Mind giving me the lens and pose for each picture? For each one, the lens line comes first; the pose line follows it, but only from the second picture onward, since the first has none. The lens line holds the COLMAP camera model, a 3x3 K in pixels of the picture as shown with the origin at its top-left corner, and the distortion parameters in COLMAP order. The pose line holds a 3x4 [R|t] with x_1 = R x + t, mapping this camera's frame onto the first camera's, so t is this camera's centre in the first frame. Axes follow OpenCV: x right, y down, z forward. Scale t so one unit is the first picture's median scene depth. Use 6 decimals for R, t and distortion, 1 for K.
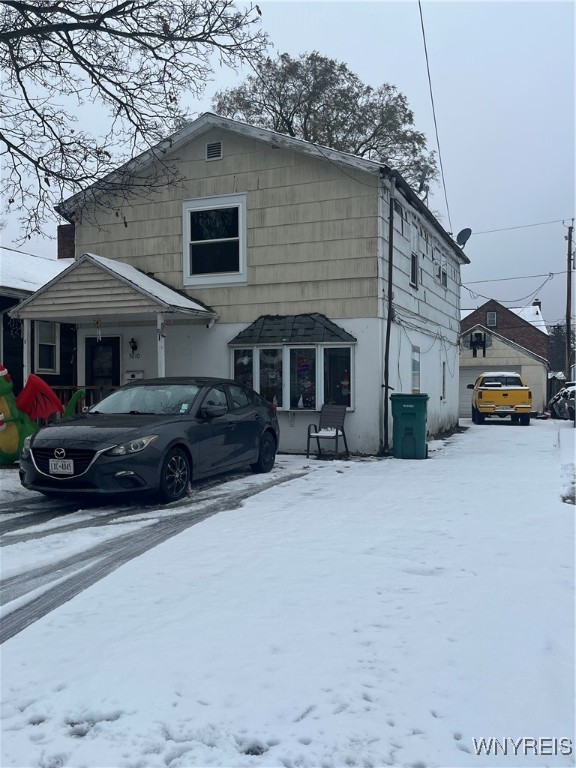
lens RADIAL K [[709.3, 0, 288.0], [0, 709.3, 384.0], [0, 0, 1]] dist [0.008291, -0.005160]
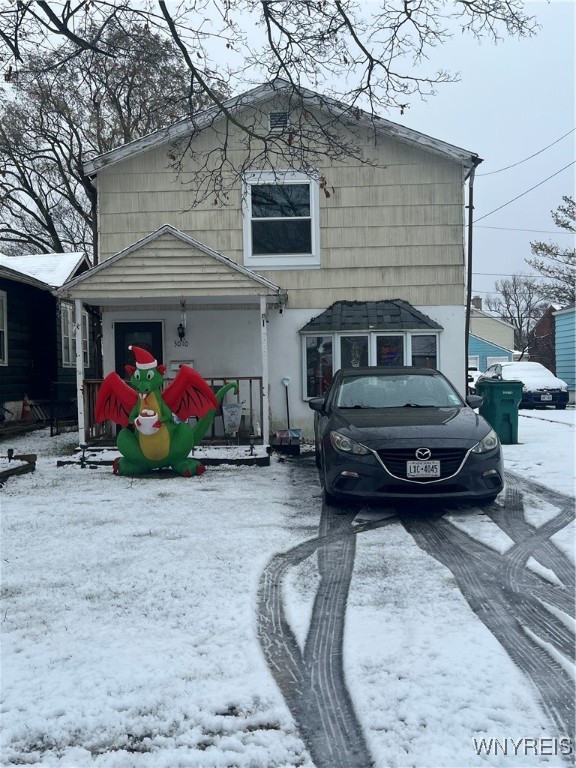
lens RADIAL K [[709.3, 0, 288.0], [0, 709.3, 384.0], [0, 0, 1]] dist [0.008291, -0.005160]
pose [[0.937803, -0.019944, 0.346595, -0.437145], [0.014475, 0.999727, 0.018360, -0.003987], [-0.346866, -0.012201, 0.937835, 0.134131]]
